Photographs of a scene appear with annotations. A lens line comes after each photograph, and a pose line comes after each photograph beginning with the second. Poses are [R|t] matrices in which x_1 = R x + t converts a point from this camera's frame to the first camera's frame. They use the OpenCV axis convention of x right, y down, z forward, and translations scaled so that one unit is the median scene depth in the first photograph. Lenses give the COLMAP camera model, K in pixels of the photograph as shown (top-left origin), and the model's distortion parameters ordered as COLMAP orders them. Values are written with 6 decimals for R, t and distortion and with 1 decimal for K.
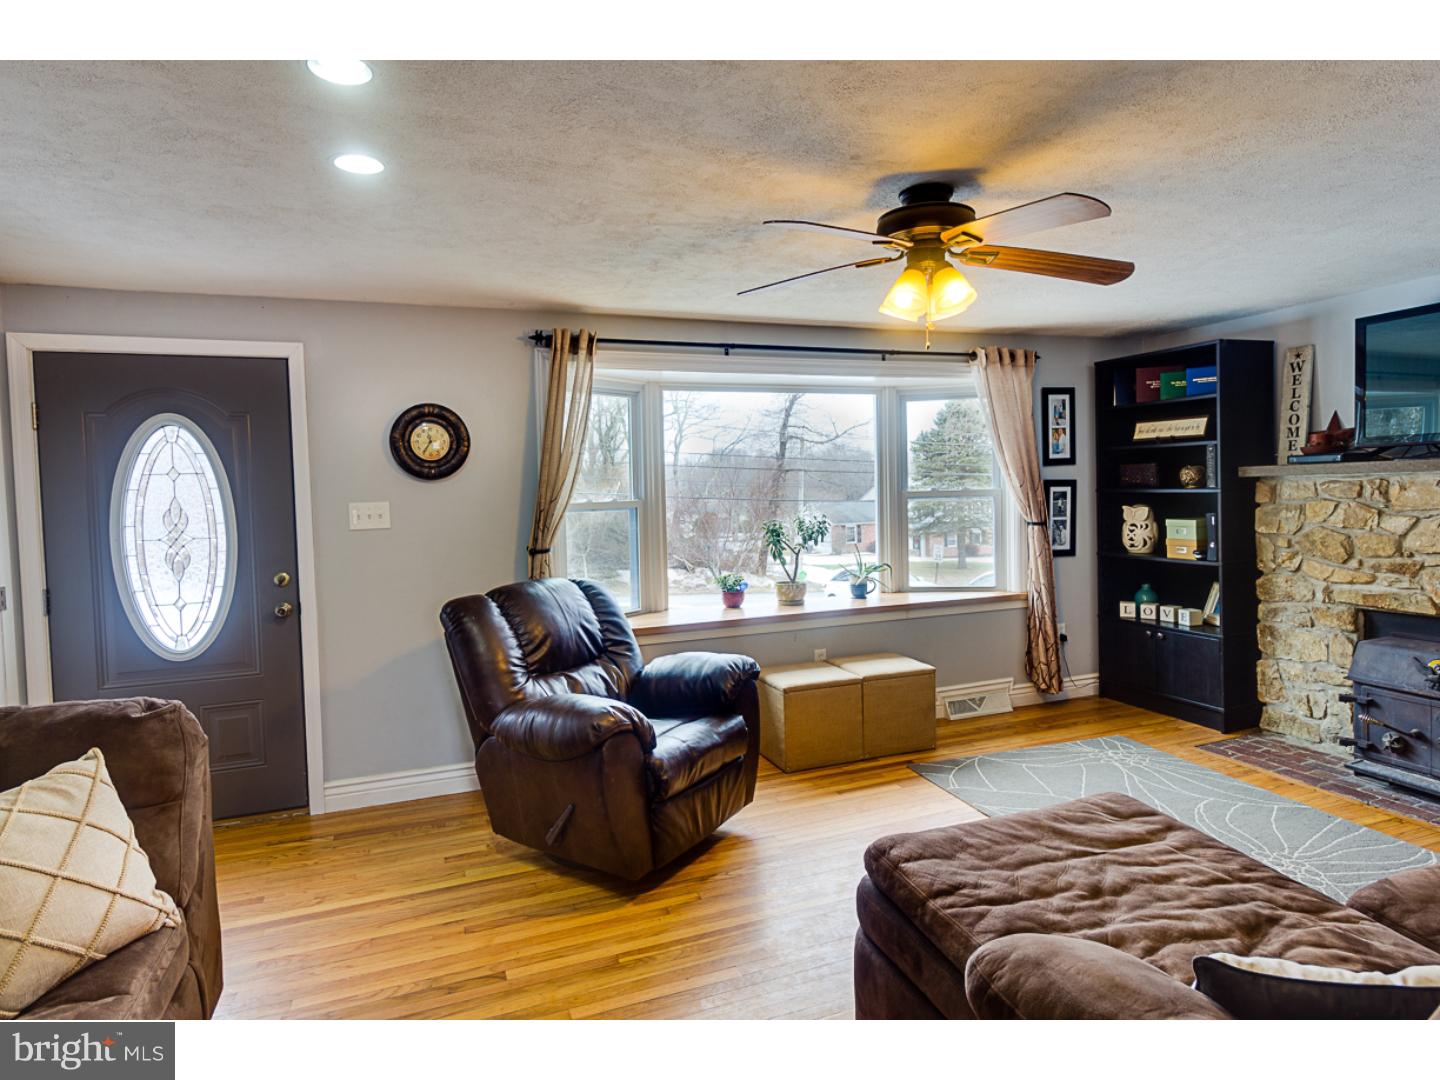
lens RADIAL K [[803.8, 0, 718.6], [0, 803.8, 520.0], [0, 0, 1]] dist [0.002048, 0.001059]
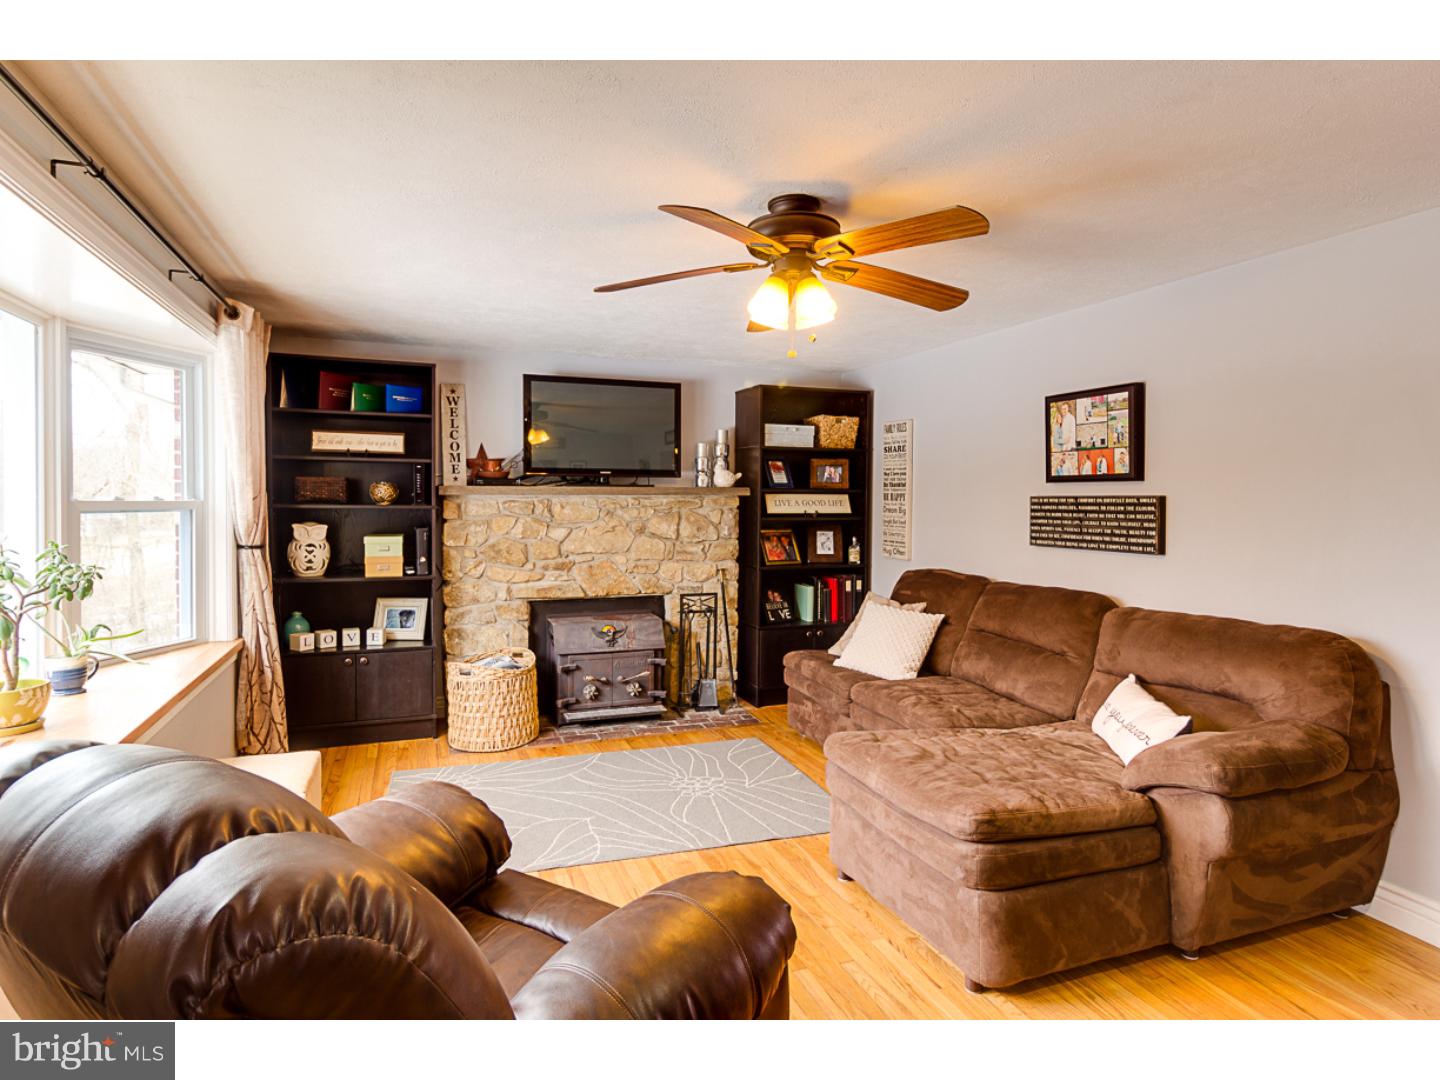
lens RADIAL K [[803.8, 0, 718.6], [0, 803.8, 520.0], [0, 0, 1]] dist [0.002048, 0.001059]
pose [[-0.007428, 0.000572, 0.999972, -0.465902], [0.033884, 0.999426, -0.000320, -0.007510], [-0.999398, 0.033881, -0.007443, 0.684749]]
